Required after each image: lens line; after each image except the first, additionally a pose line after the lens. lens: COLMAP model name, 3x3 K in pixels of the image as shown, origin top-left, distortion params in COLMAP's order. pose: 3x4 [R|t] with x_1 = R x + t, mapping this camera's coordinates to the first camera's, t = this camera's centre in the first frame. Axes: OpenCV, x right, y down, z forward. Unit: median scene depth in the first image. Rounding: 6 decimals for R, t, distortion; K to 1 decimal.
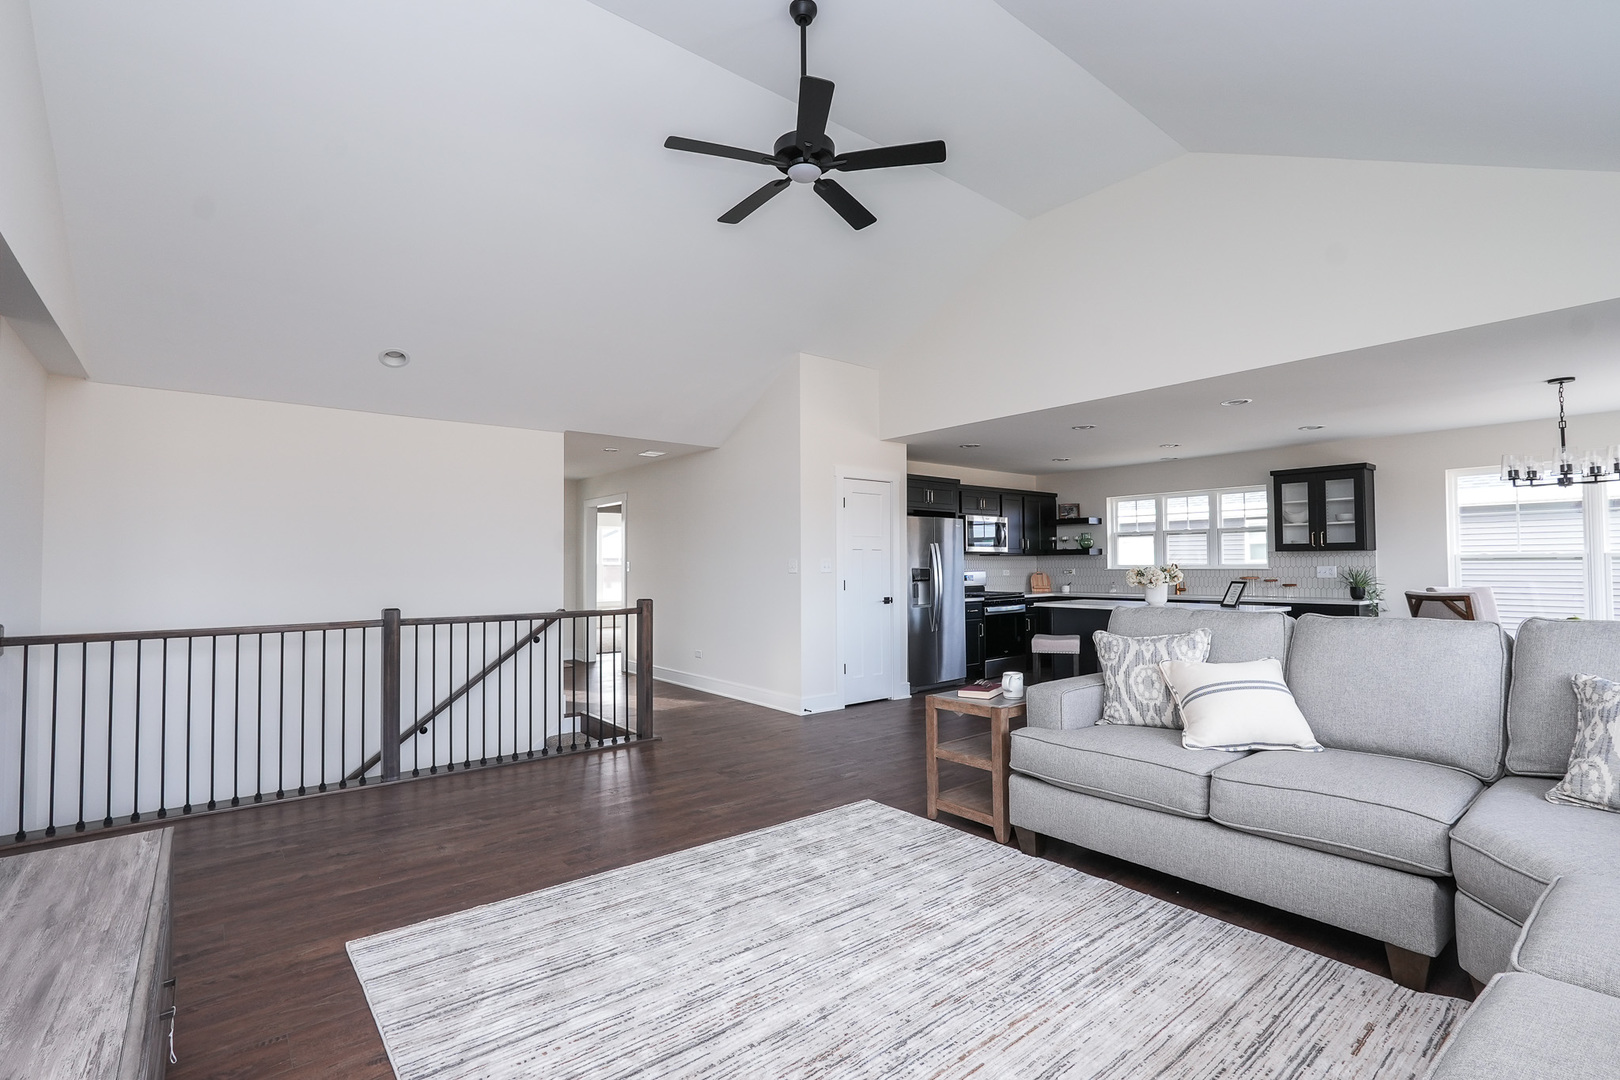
lens RADIAL K [[739.6, 0, 807.8], [0, 739.6, 541.5], [0, 0, 1]] dist [-0.019041, 0.010128]
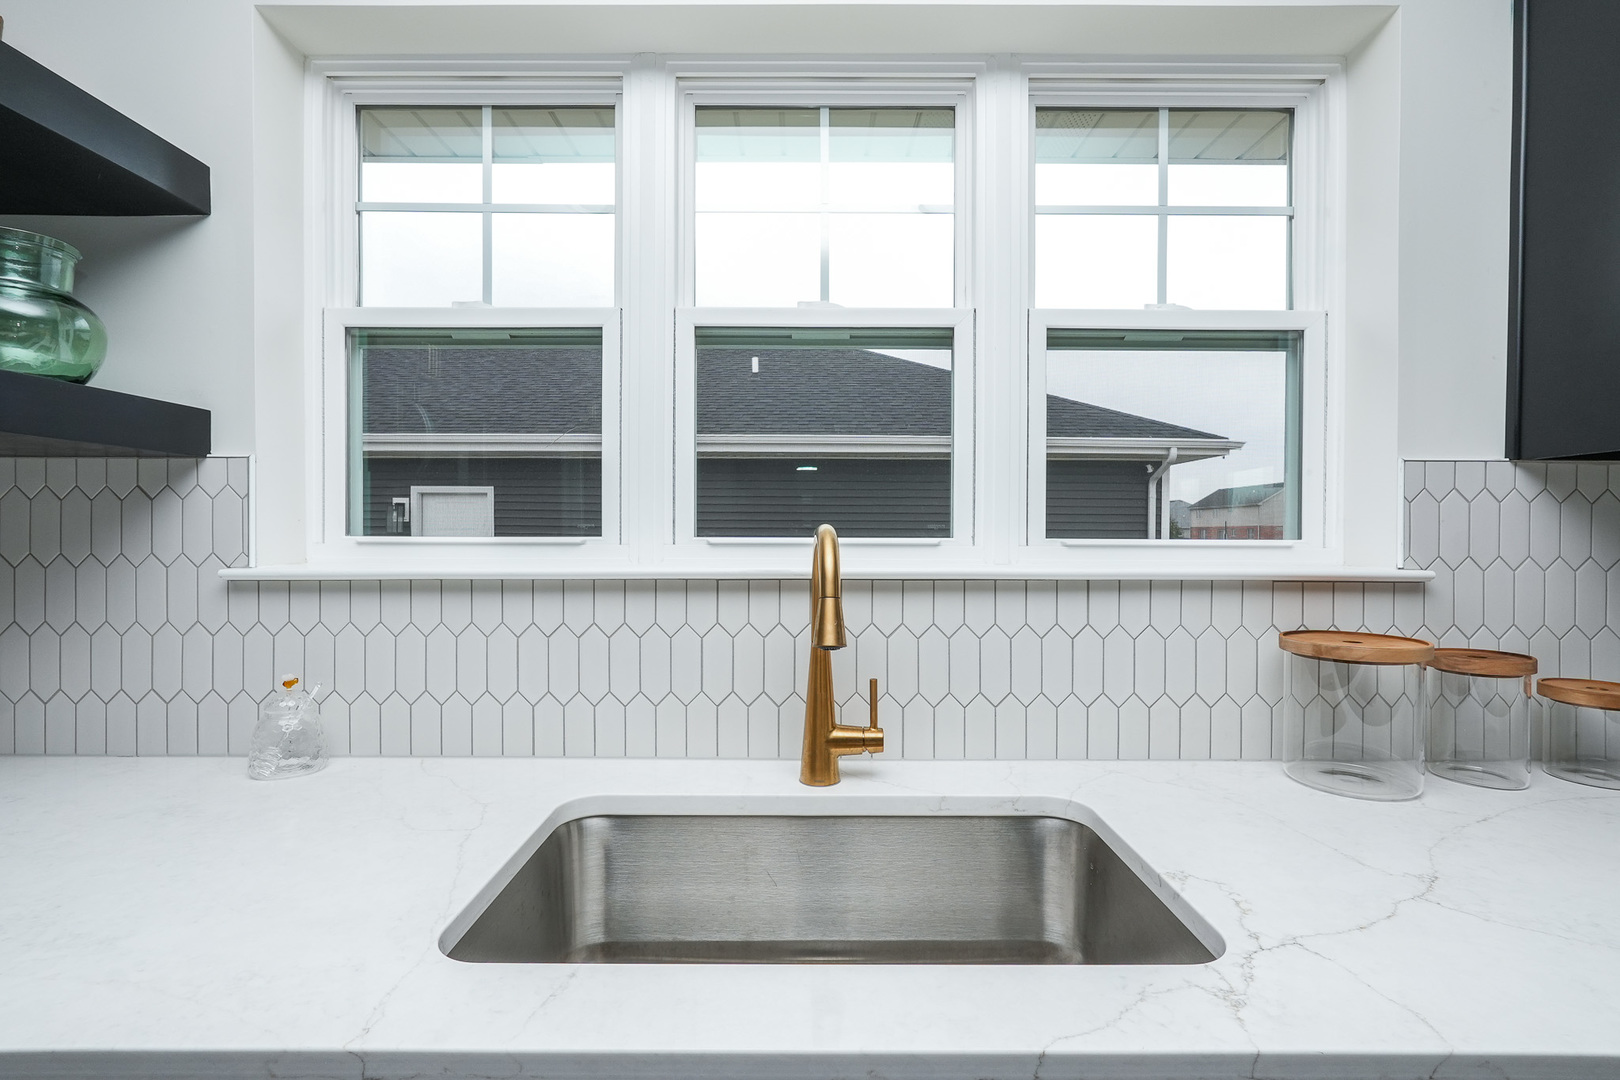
lens RADIAL K [[739.6, 0, 807.8], [0, 739.6, 541.5], [0, 0, 1]] dist [-0.019041, 0.010128]
pose [[0.632380, -0.001660, 0.774656, 0.421585], [-0.033382, 0.999010, 0.029392, 0.028730], [-0.773938, -0.044446, 0.631699, 0.966635]]
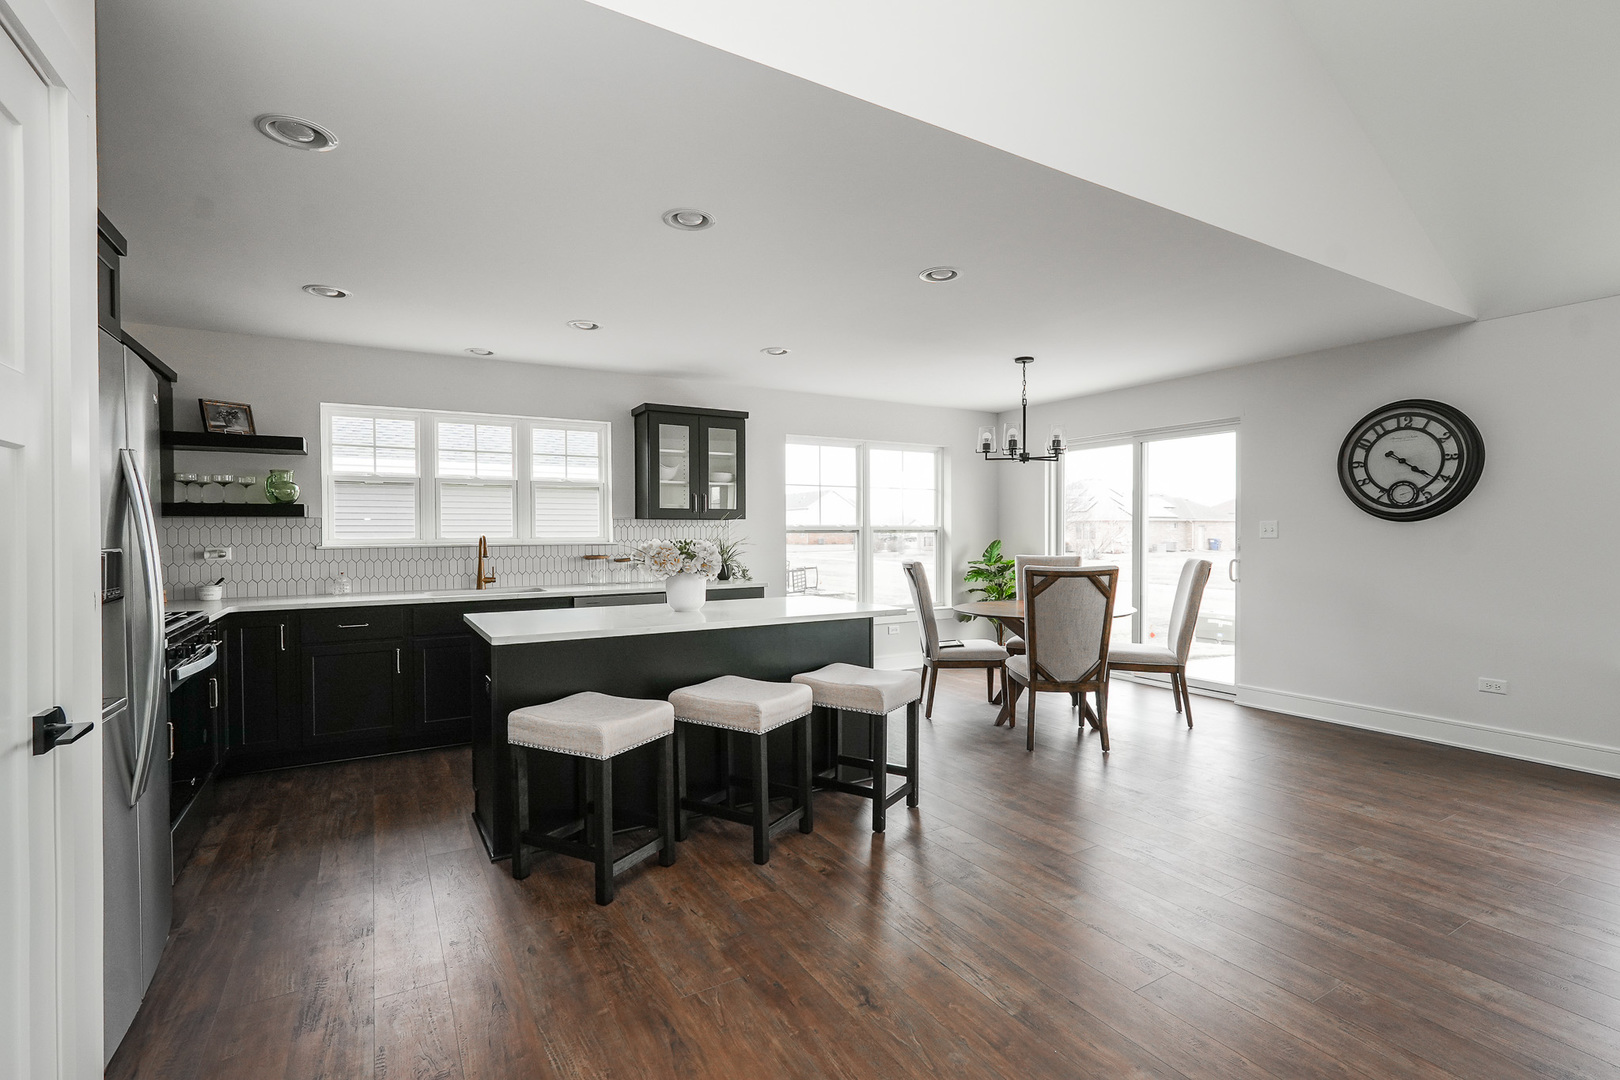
lens RADIAL K [[739.6, 0, 807.8], [0, 739.6, 541.5], [0, 0, 1]] dist [-0.019041, 0.010128]
pose [[0.152563, -0.005033, 0.988281, -0.036231], [-0.028258, 0.999556, 0.009452, 0.022759], [-0.987890, -0.029369, 0.152353, 0.686687]]
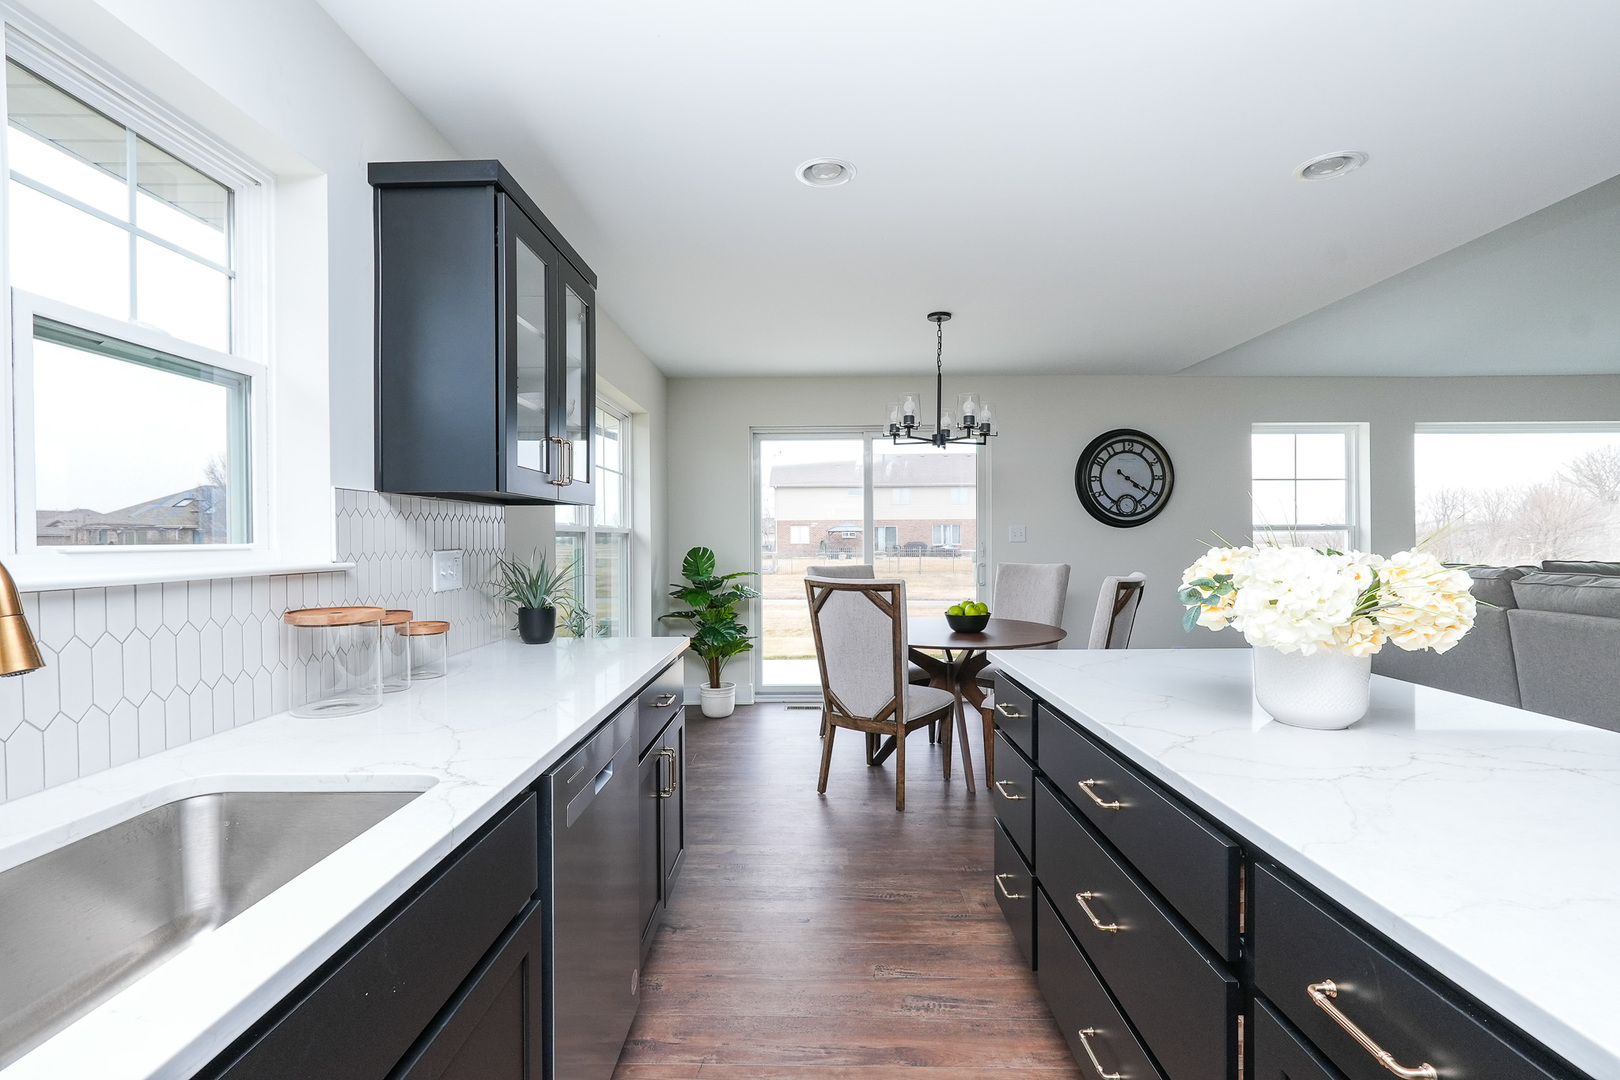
lens RADIAL K [[739.6, 0, 807.8], [0, 739.6, 541.5], [0, 0, 1]] dist [-0.019041, 0.010128]
pose [[-0.767176, 0.005633, 0.641412, 0.369792], [-0.011365, 0.999685, -0.022372, 0.031694], [-0.641336, -0.024453, -0.766870, 1.040308]]
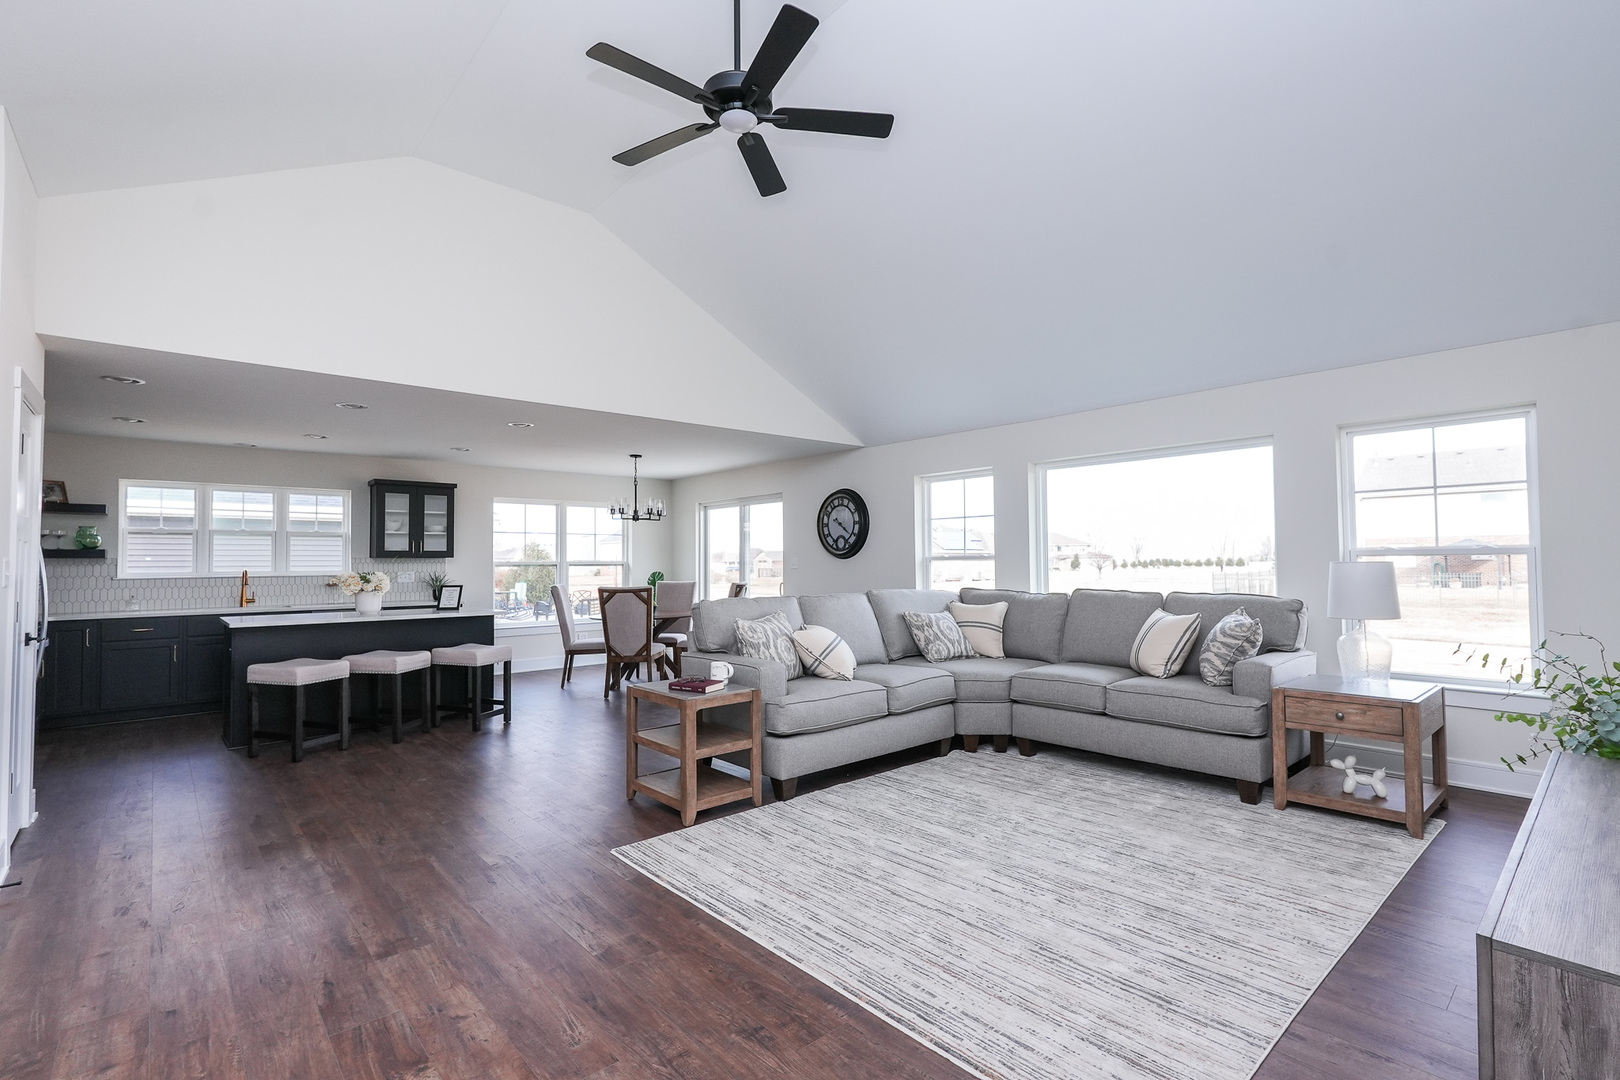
lens RADIAL K [[739.6, 0, 807.8], [0, 739.6, 541.5], [0, 0, 1]] dist [-0.019041, 0.010128]
pose [[-0.040432, 0.037903, 0.998463, -0.380158], [-0.022916, 0.998982, -0.038850, 0.015892], [-0.998919, -0.024452, -0.039522, 0.408885]]
